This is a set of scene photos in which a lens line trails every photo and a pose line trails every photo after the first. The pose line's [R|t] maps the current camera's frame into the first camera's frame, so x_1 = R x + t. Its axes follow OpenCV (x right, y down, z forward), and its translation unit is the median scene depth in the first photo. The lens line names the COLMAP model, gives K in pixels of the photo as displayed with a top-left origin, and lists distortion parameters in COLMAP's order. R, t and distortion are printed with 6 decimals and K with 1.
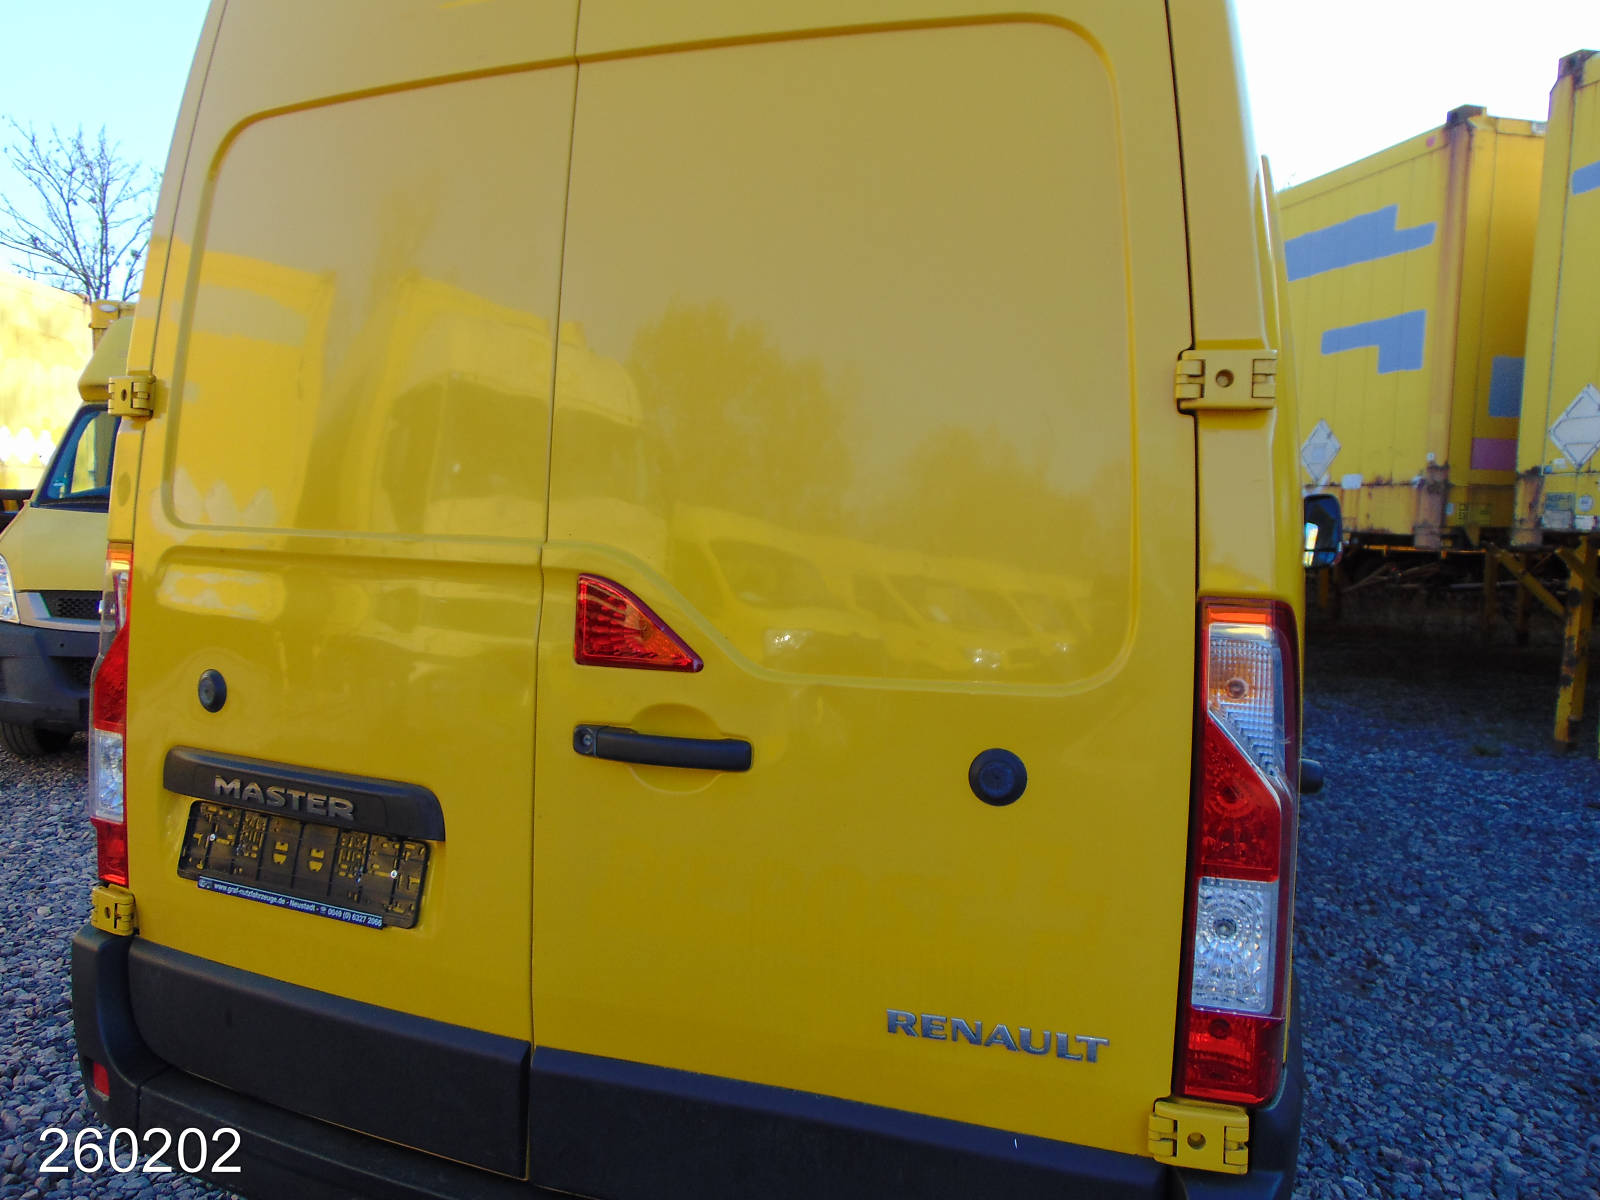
lens RADIAL K [[1155.2, 0, 802.6], [0, 1155.2, 589.9], [0, 0, 1]] dist [0.009404, 0.015329]
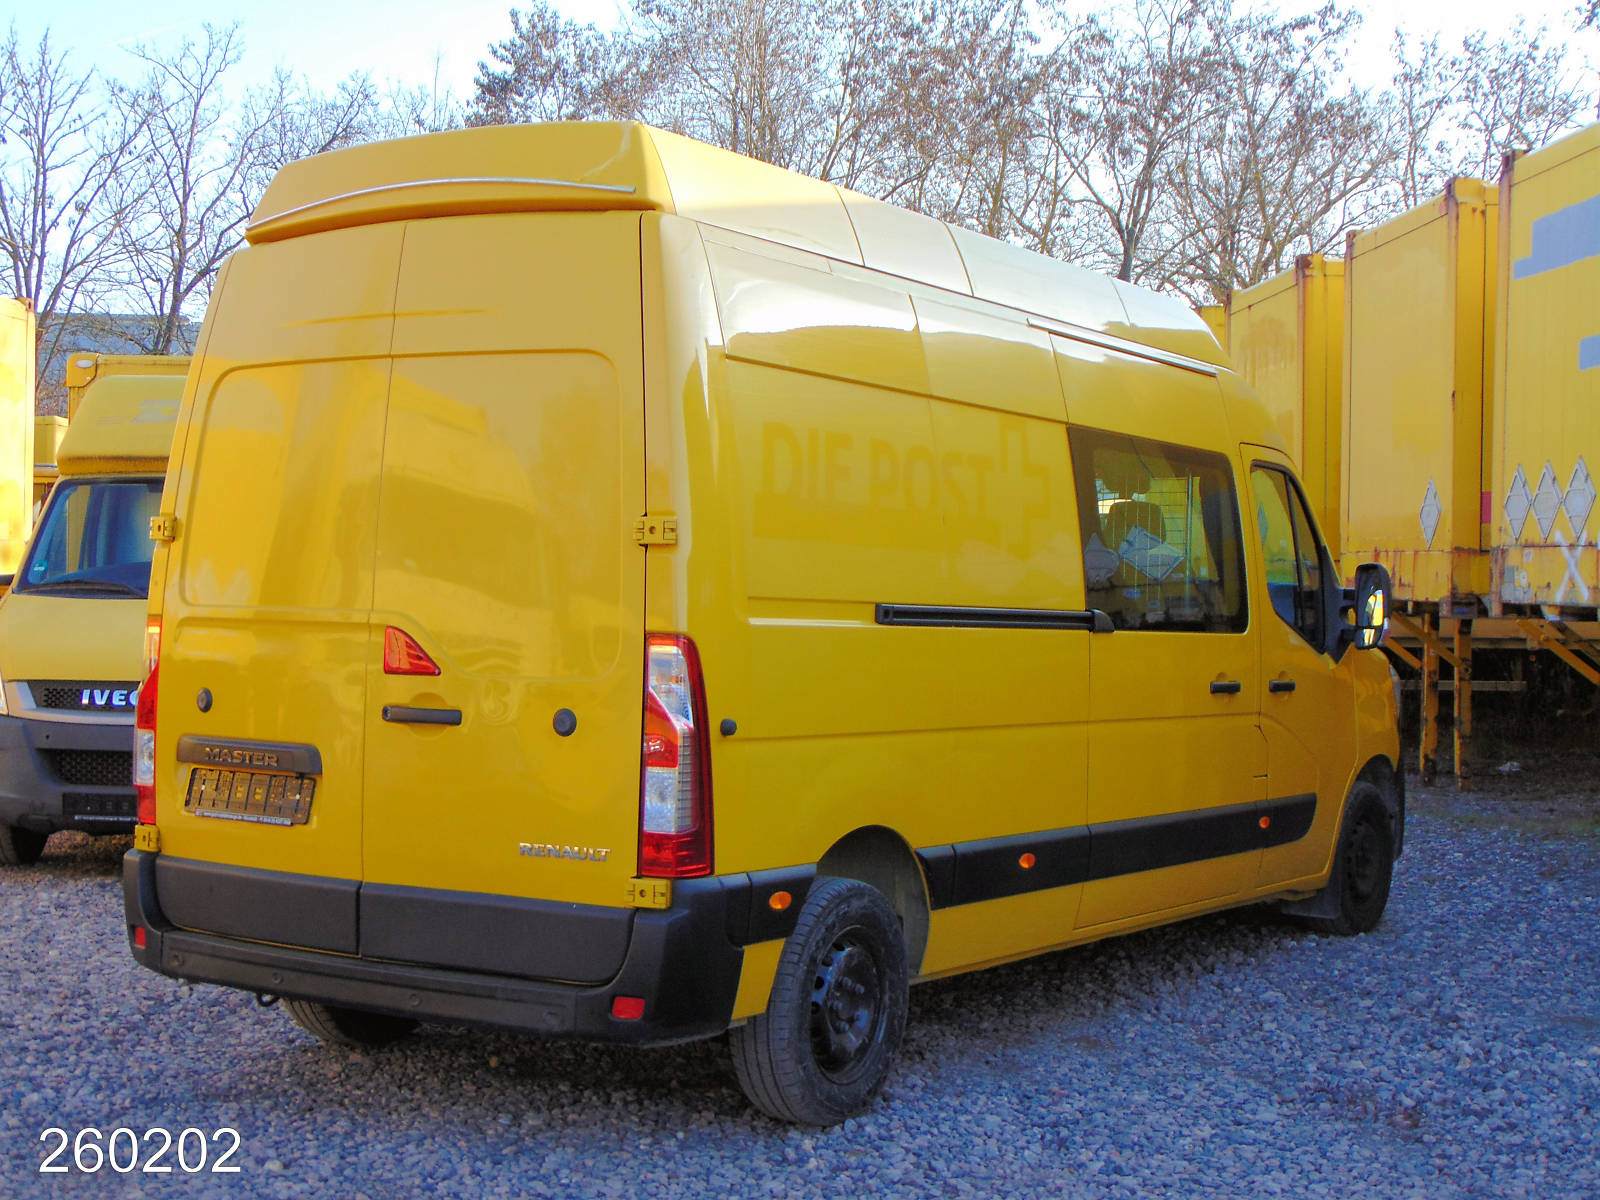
lens RADIAL K [[2319.1, 0, 798.8], [0, 2319.1, 602.5], [0, 0, 1]] dist [0.022069, 0.000000]
pose [[0.978720, -0.008678, -0.205014, 1.057977], [-0.003823, 0.998161, -0.060501, 0.146681], [0.205162, 0.059998, 0.976887, -2.188902]]
